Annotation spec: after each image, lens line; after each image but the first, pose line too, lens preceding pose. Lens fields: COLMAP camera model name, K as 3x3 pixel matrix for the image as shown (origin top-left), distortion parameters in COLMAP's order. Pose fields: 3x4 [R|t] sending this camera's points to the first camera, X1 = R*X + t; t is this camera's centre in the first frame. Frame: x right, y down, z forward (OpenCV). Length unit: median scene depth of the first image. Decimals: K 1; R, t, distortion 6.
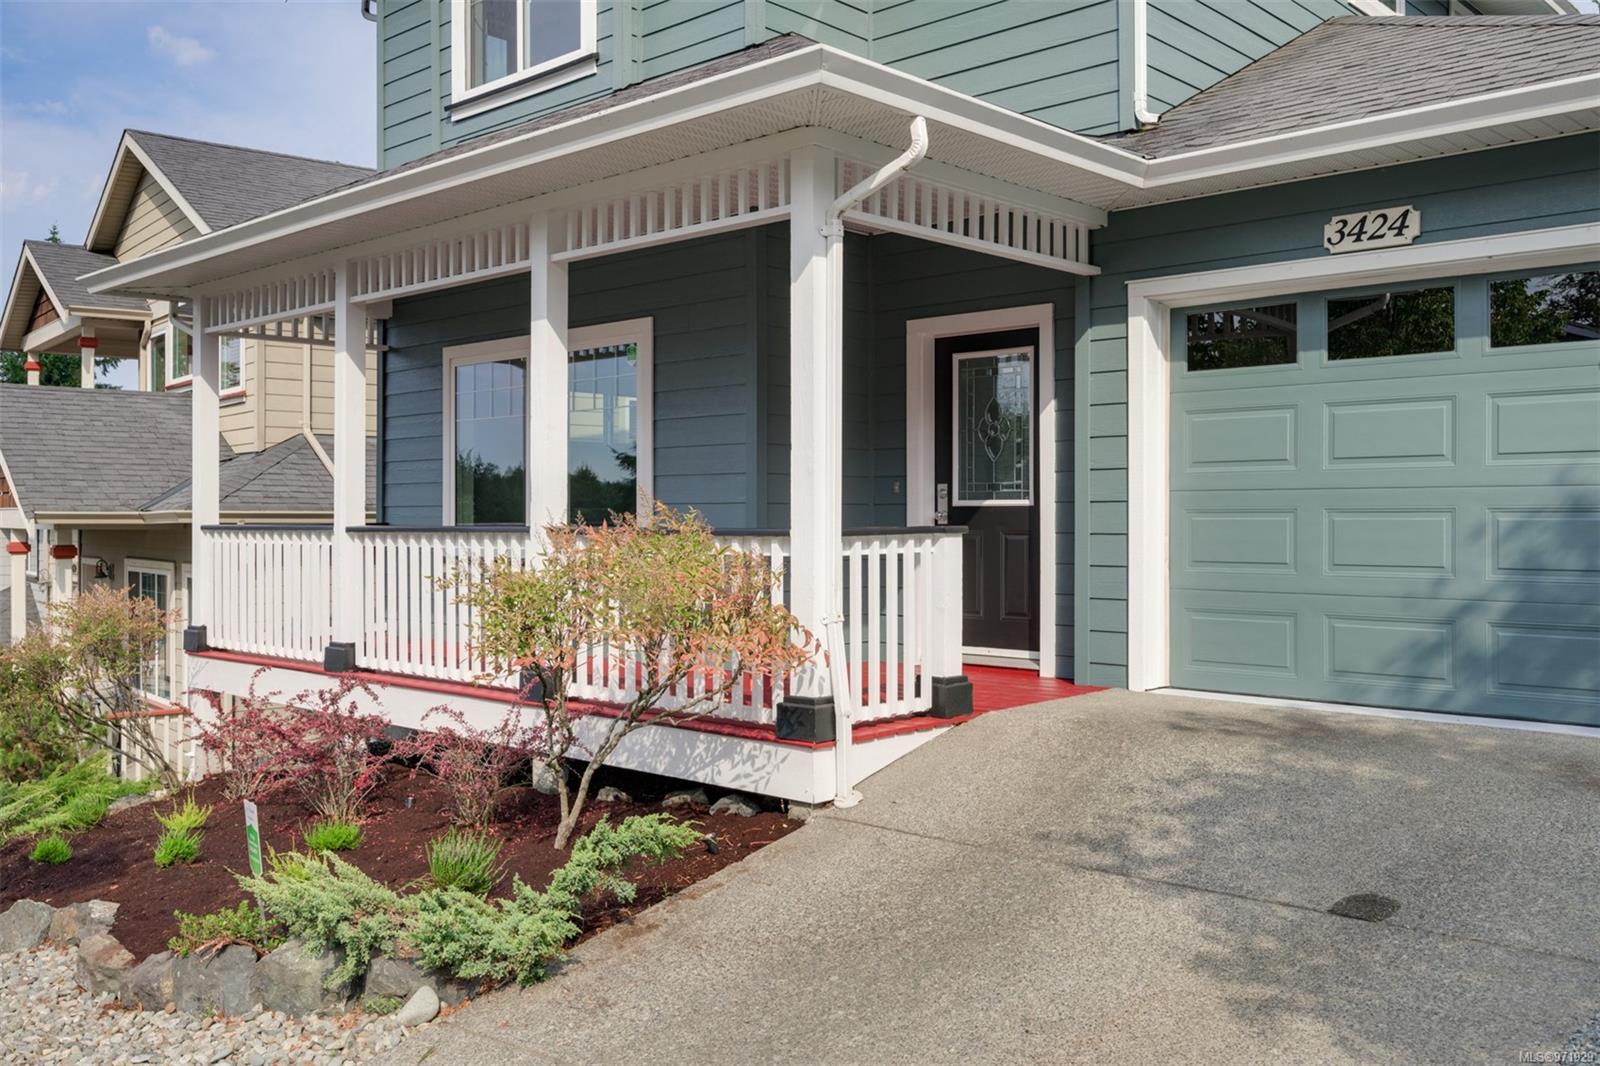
lens RADIAL K [[1407.7, 0, 800.0], [0, 1407.7, 533.0], [0, 0, 1]] dist [-0.003001, -0.002564]
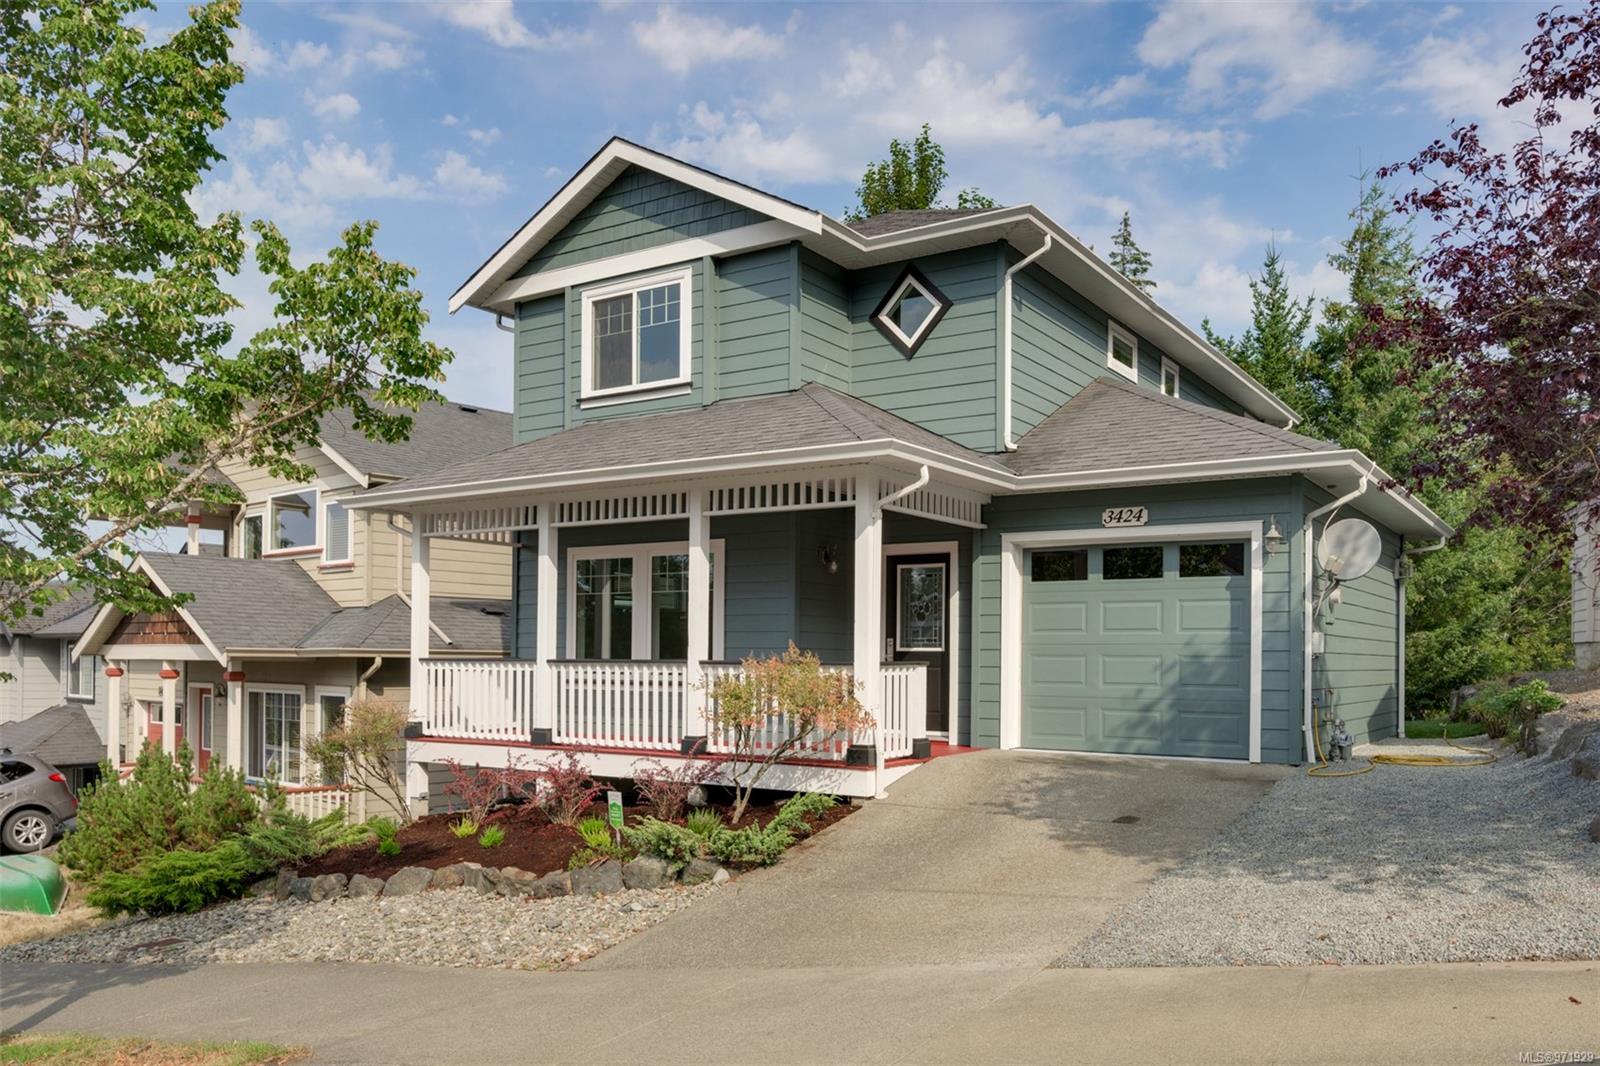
lens RADIAL K [[1186.1, 0, 861.2], [0, 1186.1, 667.6], [0, 0, 1]] dist [-0.003032, 0.003741]
pose [[0.982538, 0.008148, 0.185886, -0.273303], [-0.007327, 0.999960, -0.005102, 0.012226], [-0.185920, 0.003651, 0.982558, -0.585966]]
